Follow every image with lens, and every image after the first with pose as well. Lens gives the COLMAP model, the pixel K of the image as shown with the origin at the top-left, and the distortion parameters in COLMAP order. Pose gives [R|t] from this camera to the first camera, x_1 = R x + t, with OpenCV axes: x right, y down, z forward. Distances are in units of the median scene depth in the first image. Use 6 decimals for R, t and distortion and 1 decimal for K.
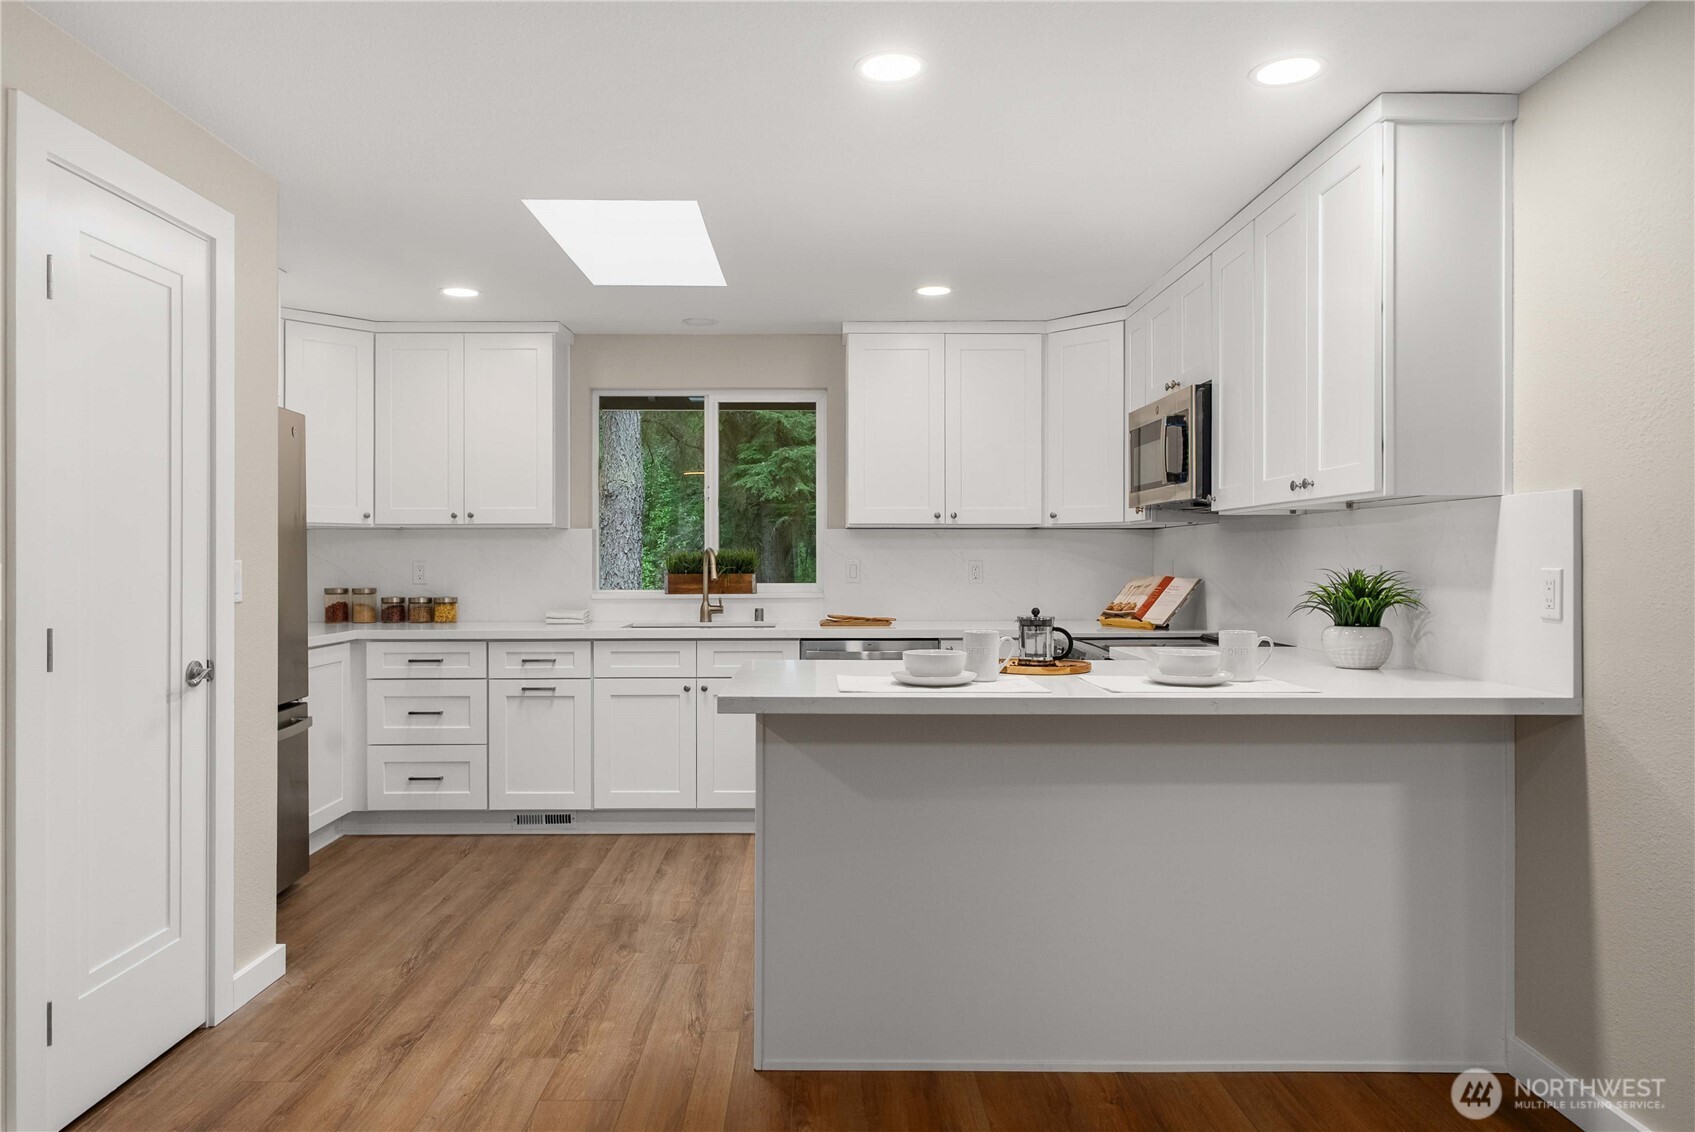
lens RADIAL K [[1095.2, 0, 831.7], [0, 1095.2, 552.3], [0, 0, 1]] dist [-0.003991, -0.002334]
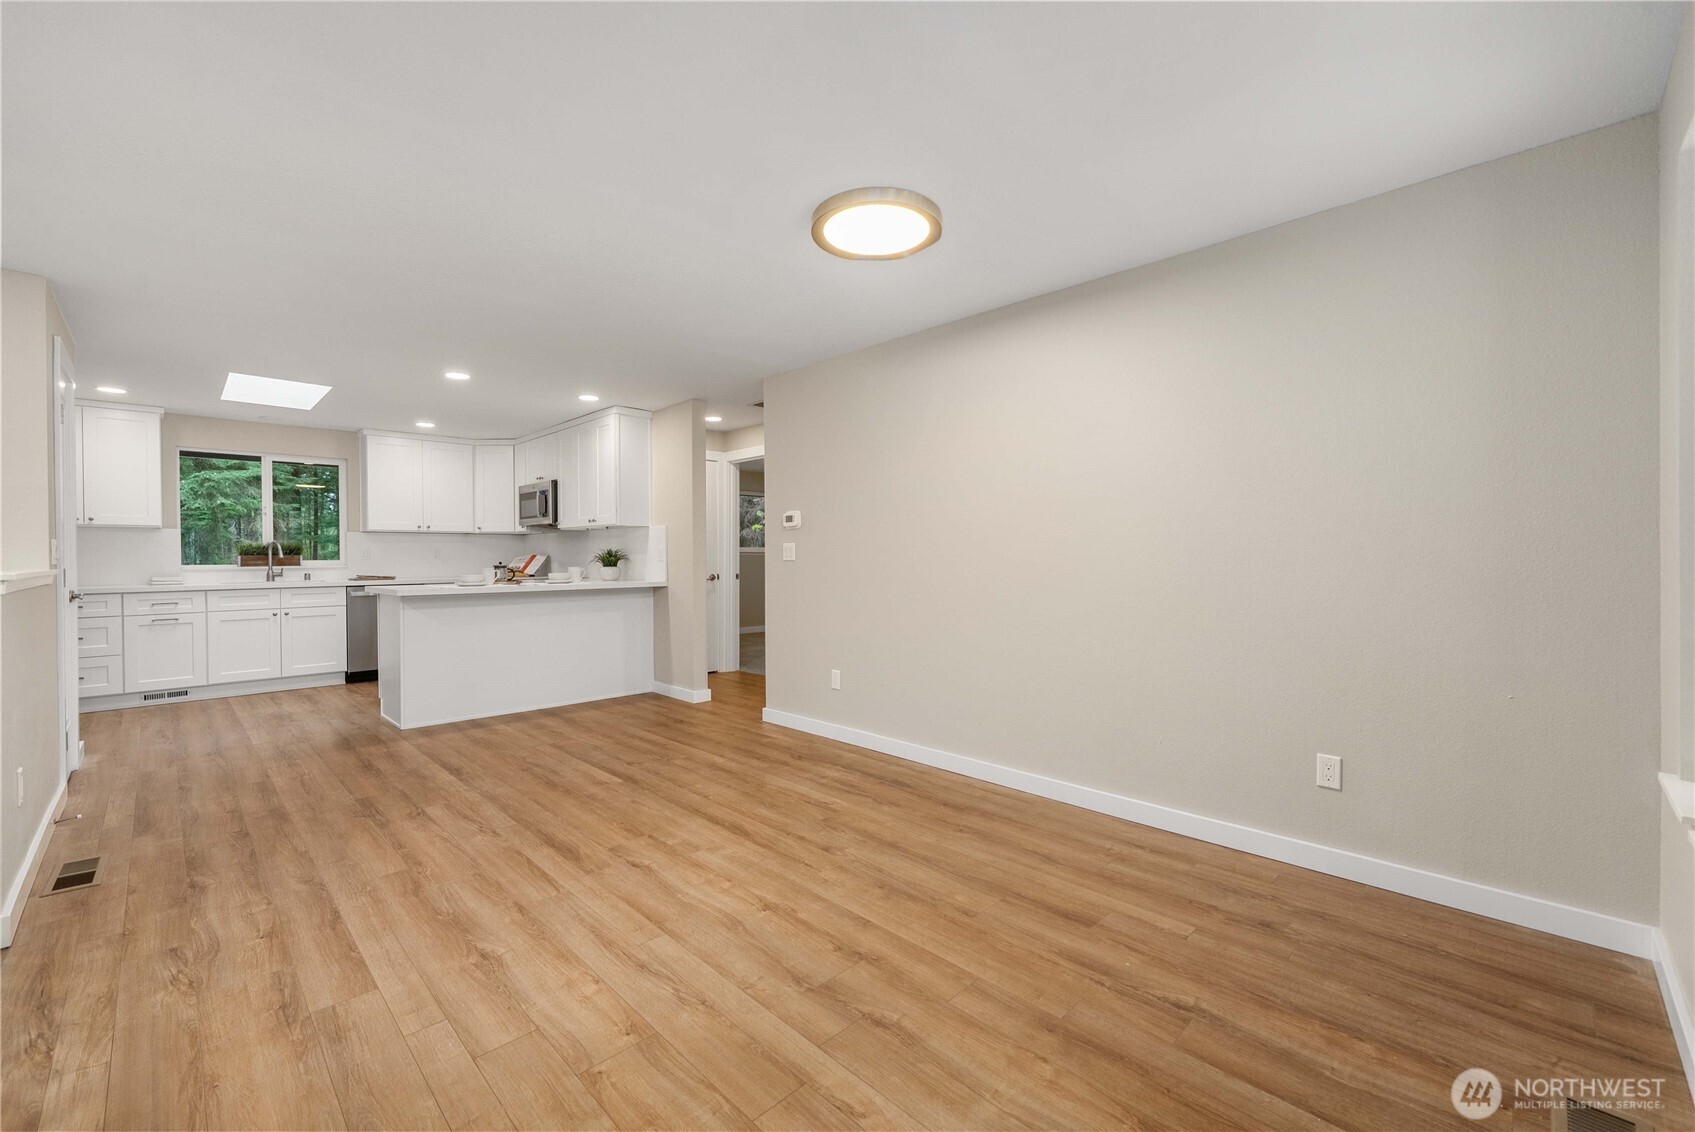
lens RADIAL K [[689.1, 0, 840.9], [0, 689.1, 559.1], [0, 0, 1]] dist [0.001950, -0.000732]
pose [[0.717759, -0.007346, 0.696253, -0.279835], [0.000504, 0.999950, 0.010030, 0.018290], [-0.696292, -0.006848, 0.717726, -0.586767]]
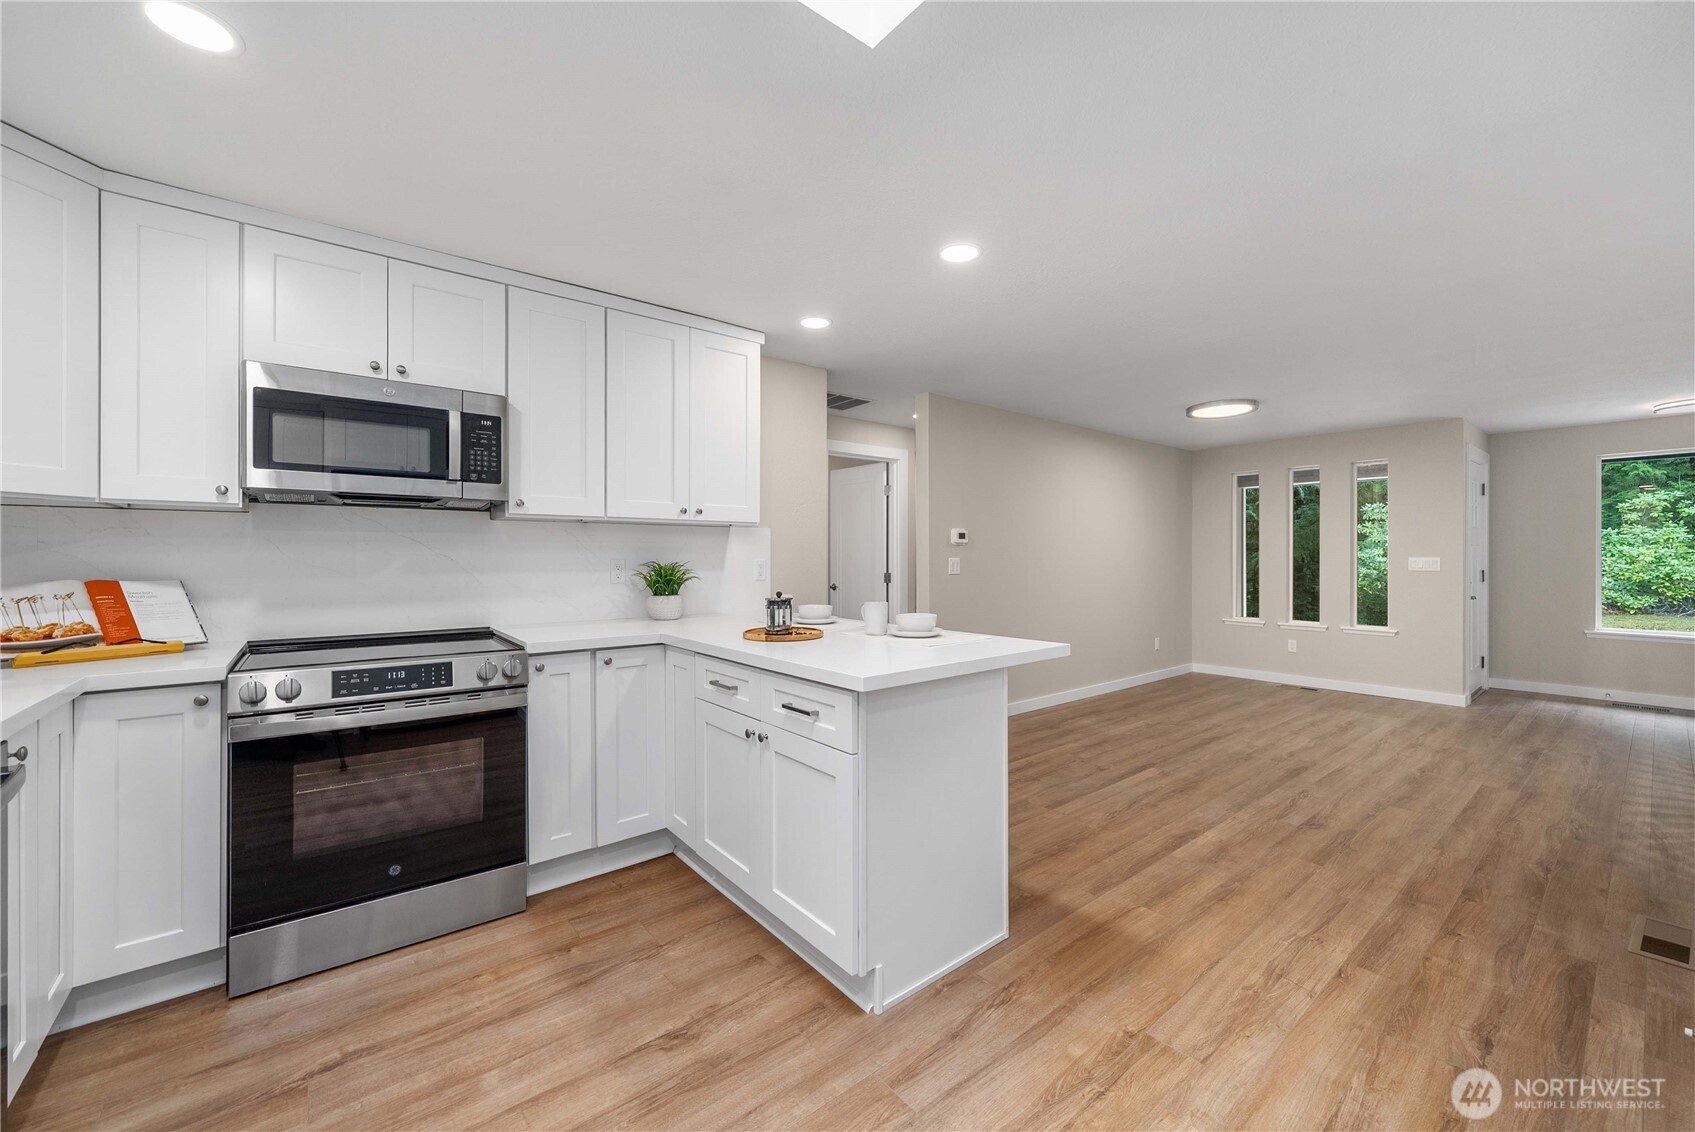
lens RADIAL K [[651.9, 0, 841.9], [0, 651.9, 560.0], [0, 0, 1]] dist [-0.007935, 0.000698]
pose [[-0.612529, -0.006060, 0.790425, -0.336767], [-0.006593, 0.999975, 0.002557, 0.005770], [-0.790420, -0.003645, -0.612554, 0.971369]]
